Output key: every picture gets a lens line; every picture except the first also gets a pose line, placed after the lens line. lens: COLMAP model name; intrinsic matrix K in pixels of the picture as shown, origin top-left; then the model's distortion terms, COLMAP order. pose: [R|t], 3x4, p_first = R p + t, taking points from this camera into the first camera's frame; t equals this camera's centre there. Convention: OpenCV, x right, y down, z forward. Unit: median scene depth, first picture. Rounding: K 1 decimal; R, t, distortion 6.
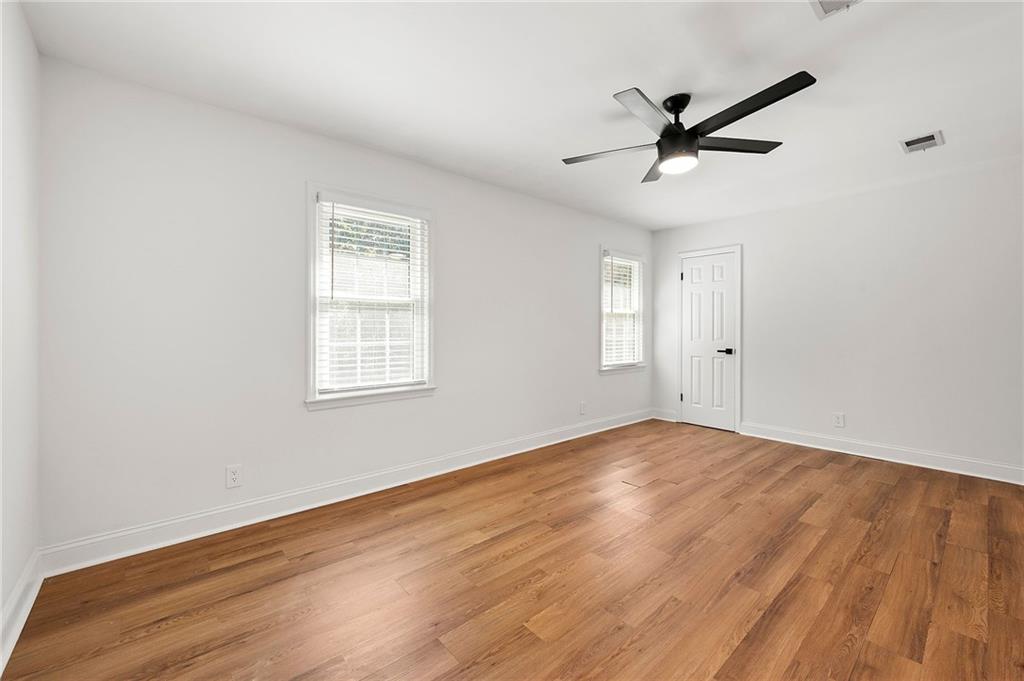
lens RADIAL K [[410.5, 0, 512.3], [0, 410.5, 332.7], [0, 0, 1]] dist [-0.002205, 0.000095]
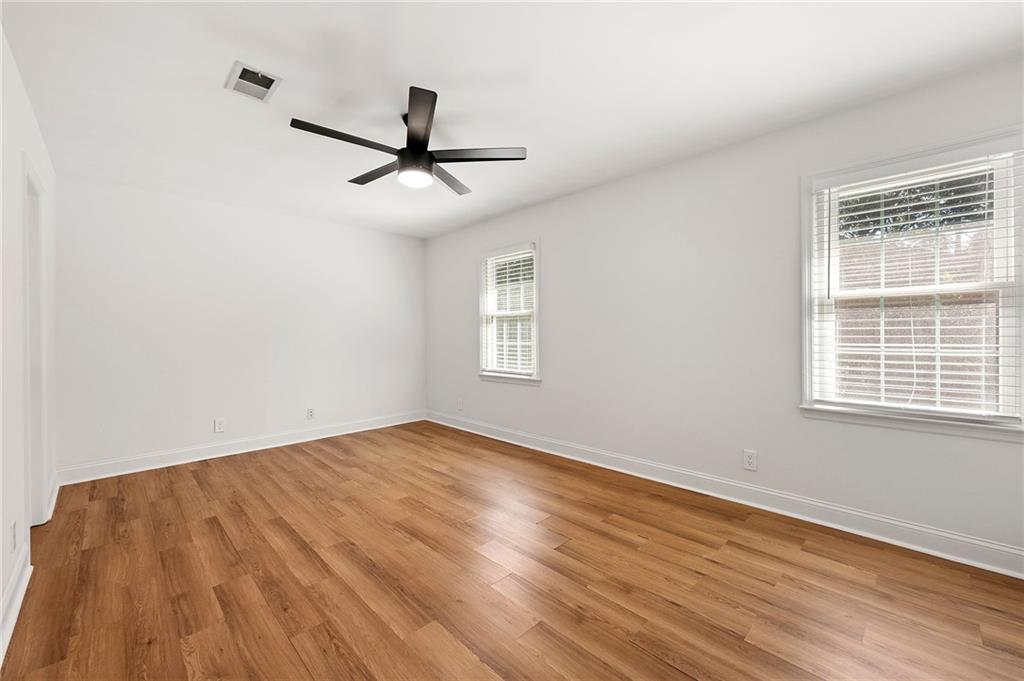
lens RADIAL K [[410.5, 0, 512.6], [0, 410.5, 339.3], [0, 0, 1]] dist [-0.002205, 0.000095]
pose [[0.064848, 0.013464, -0.997804, 1.611340], [-0.002909, 0.999907, 0.013304, -0.012176], [0.997891, 0.002040, 0.064881, 1.275198]]
